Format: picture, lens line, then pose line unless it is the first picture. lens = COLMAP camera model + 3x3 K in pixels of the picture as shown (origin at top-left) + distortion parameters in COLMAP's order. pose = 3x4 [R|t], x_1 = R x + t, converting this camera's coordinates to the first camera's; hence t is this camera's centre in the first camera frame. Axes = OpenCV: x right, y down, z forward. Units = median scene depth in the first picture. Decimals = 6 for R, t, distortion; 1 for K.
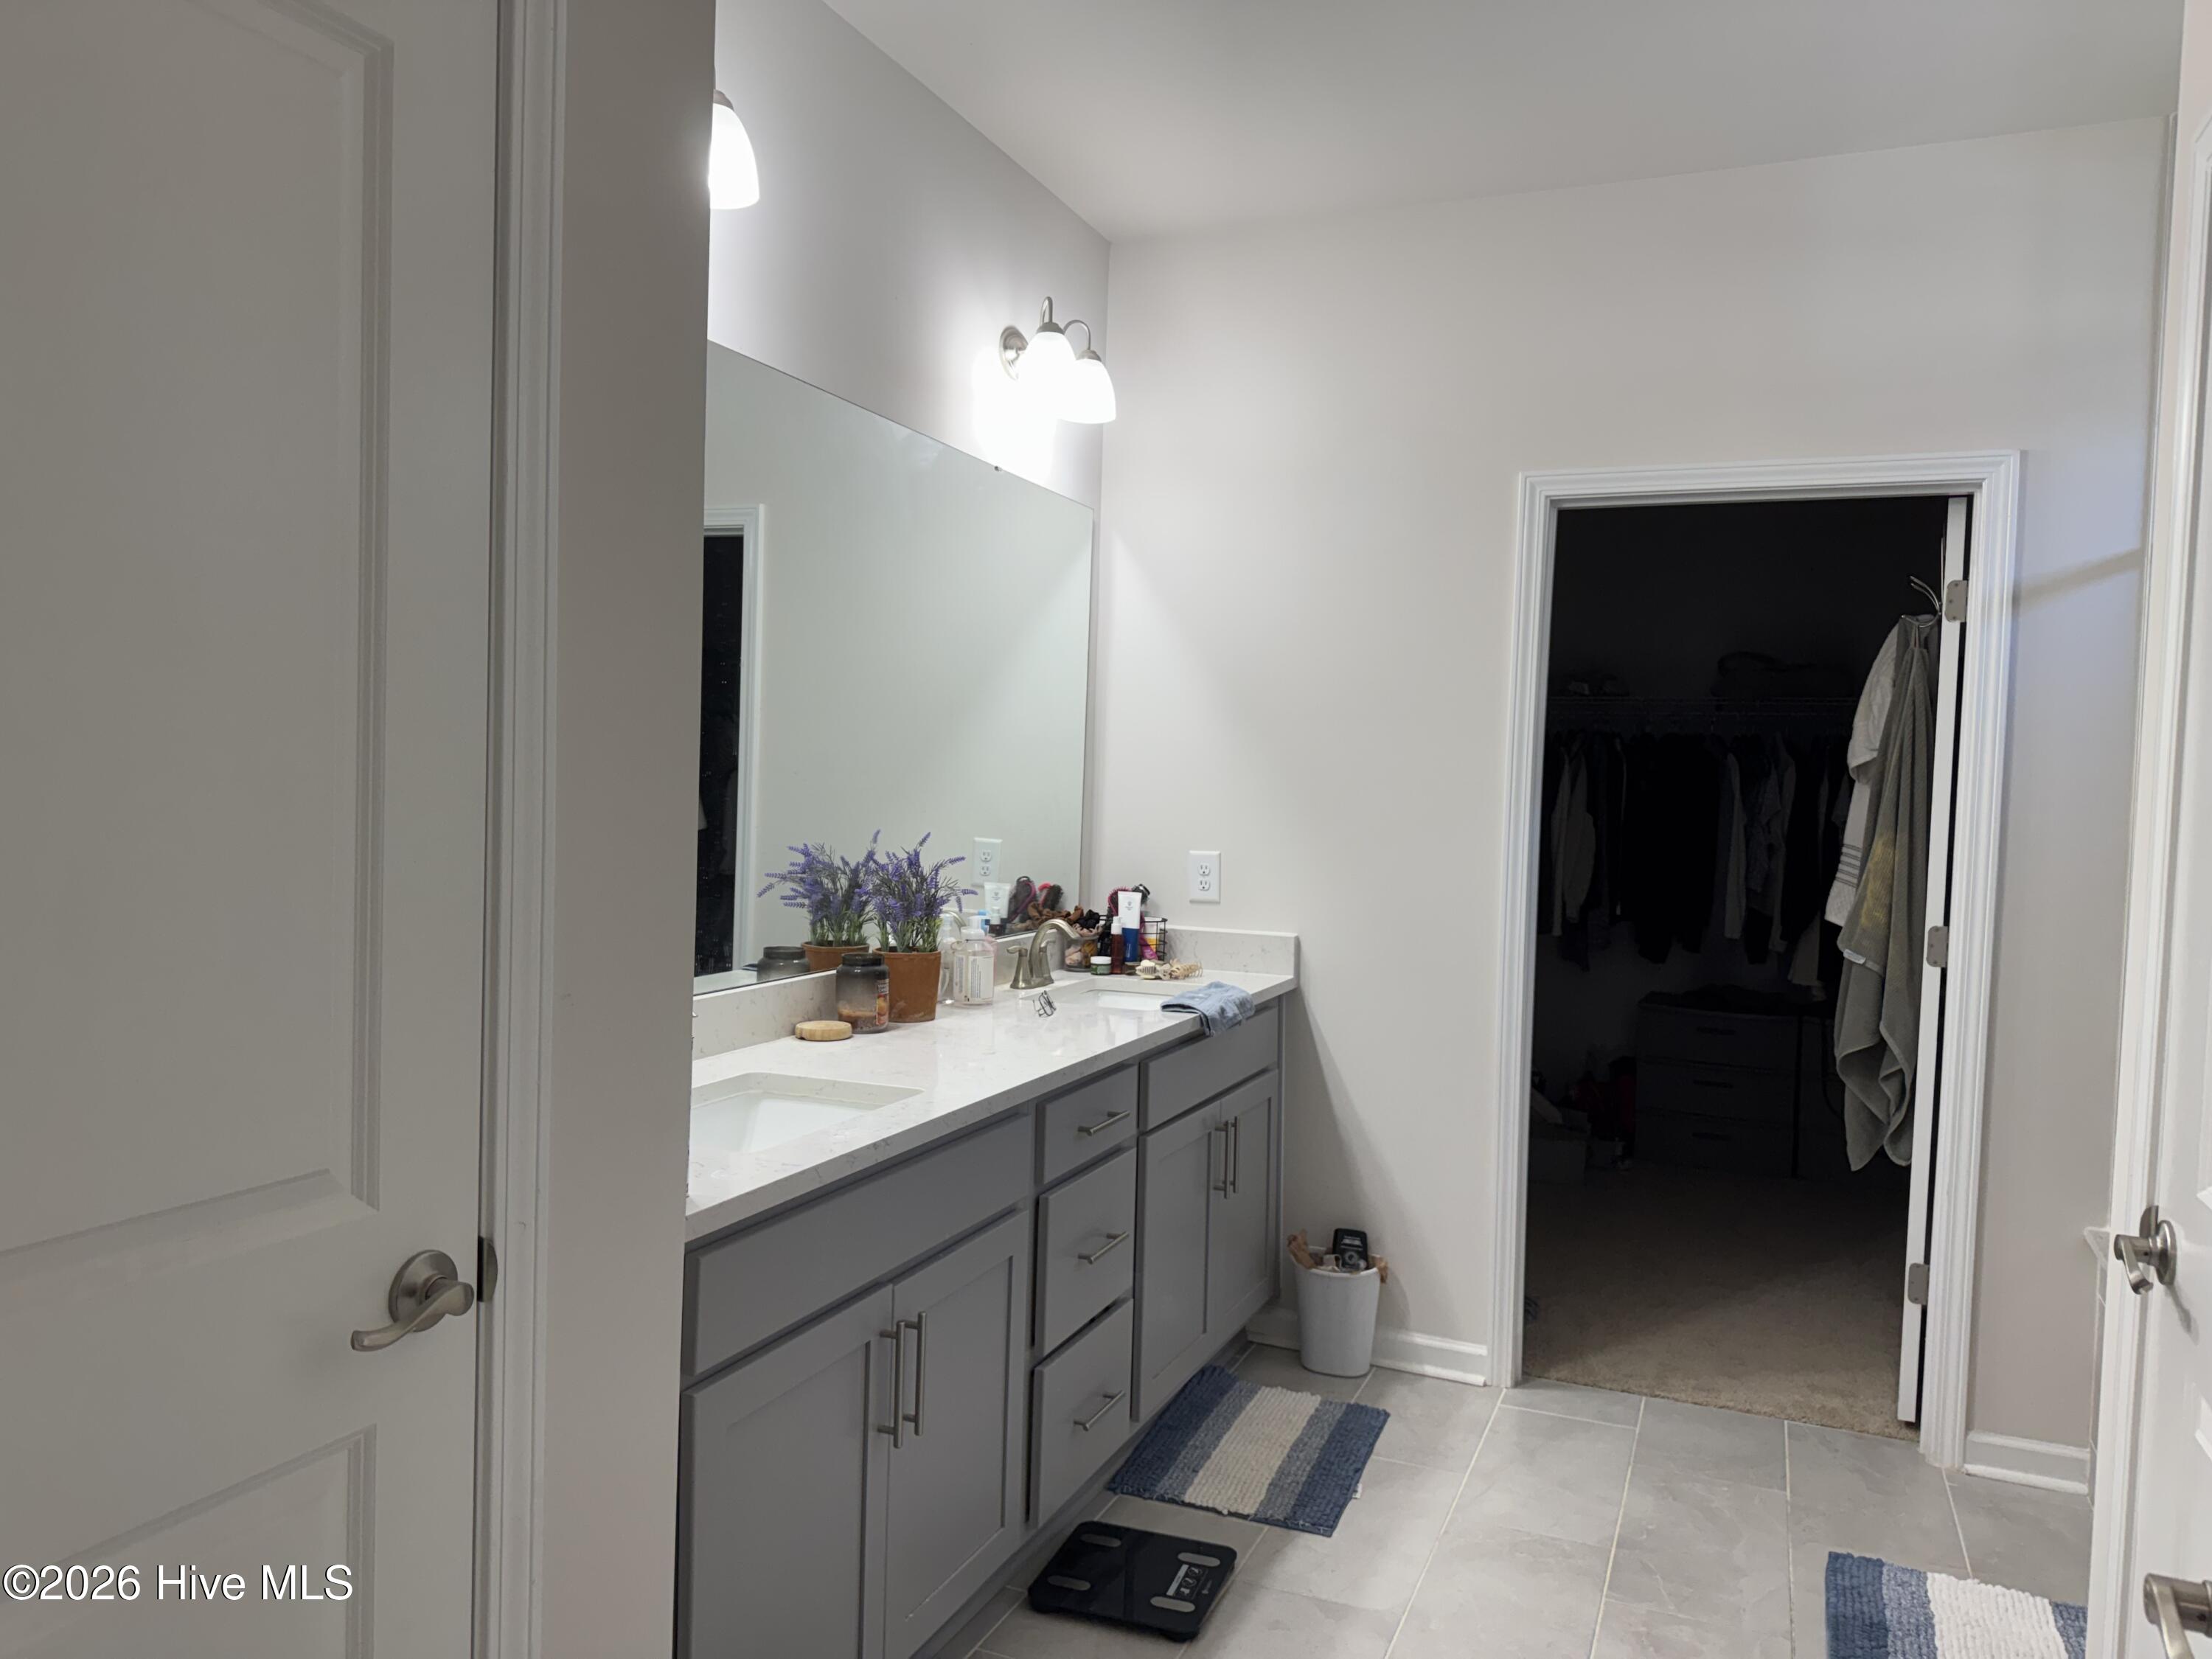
lens RADIAL K [[1525.4, 0, 1106.0], [0, 1525.4, 829.5], [0, 0, 1]] dist [0.096340, -0.137973]
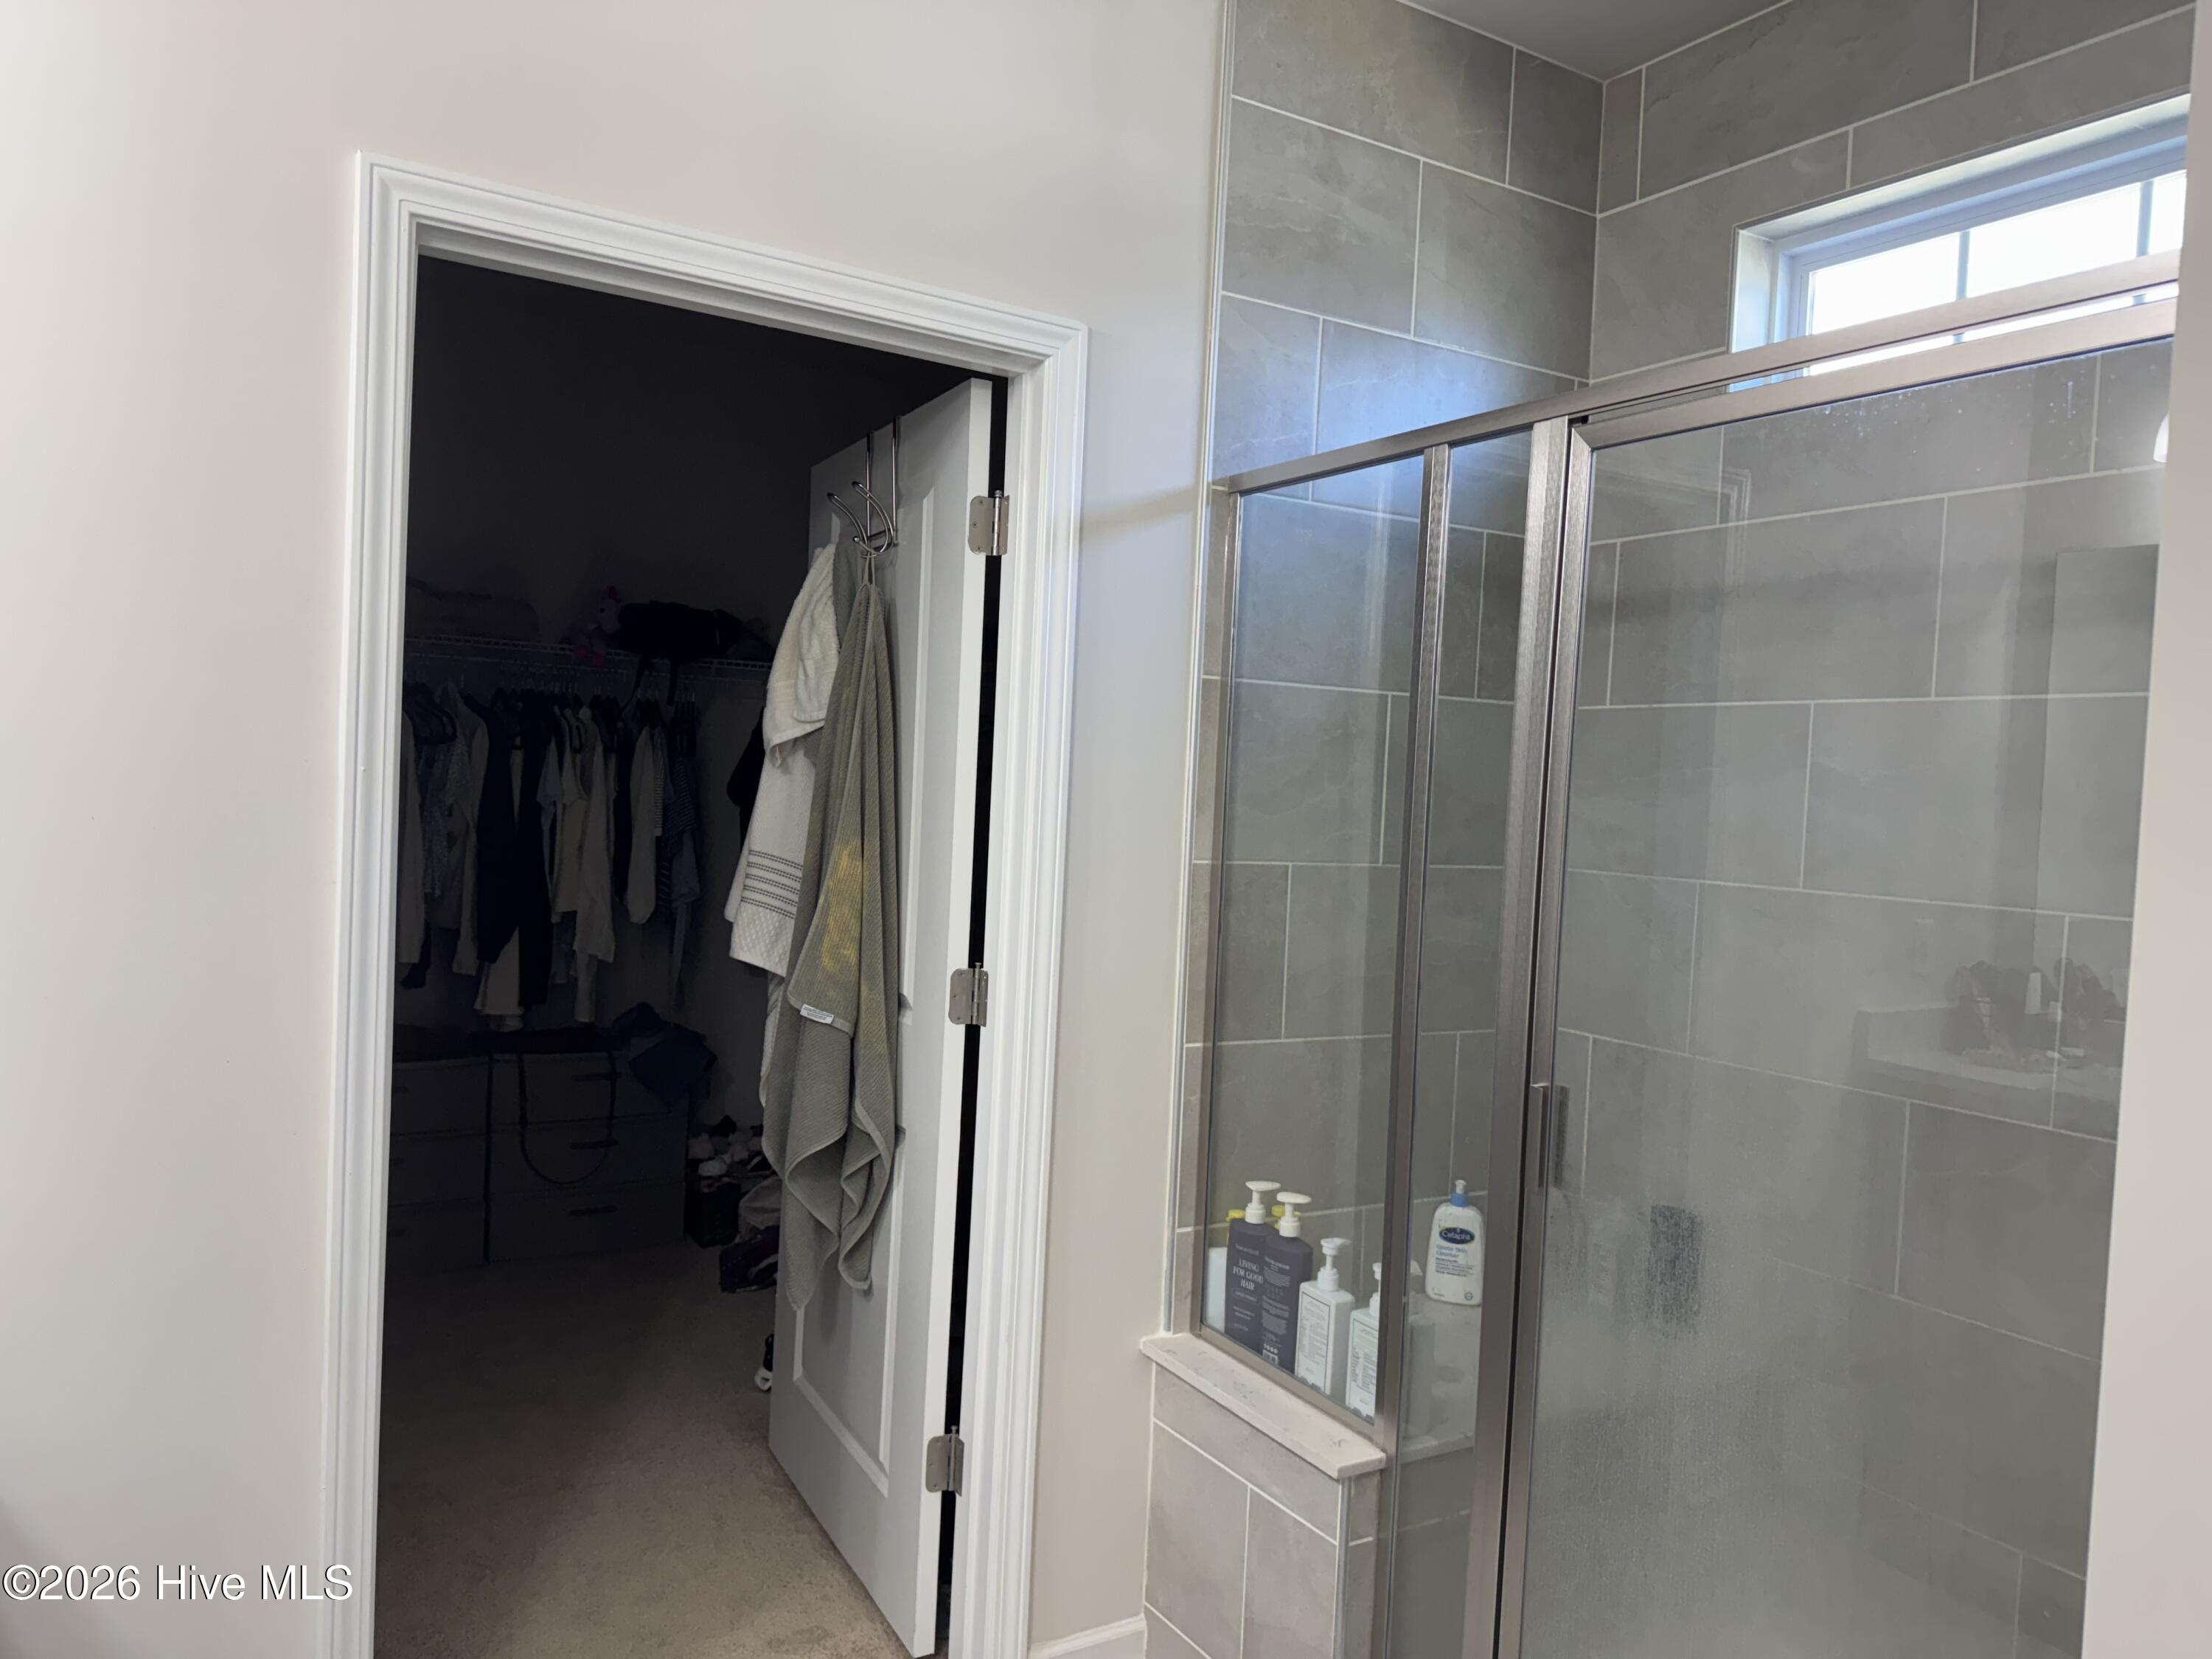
lens RADIAL K [[1552.2, 0, 1106.0], [0, 1552.2, 829.5], [0, 0, 1]] dist [0.016152, 0.000552]
pose [[0.557652, -0.029245, 0.829560, -0.026849], [0.002004, 0.999424, 0.033886, -0.025383], [-0.830073, -0.017234, 0.557389, 0.498217]]
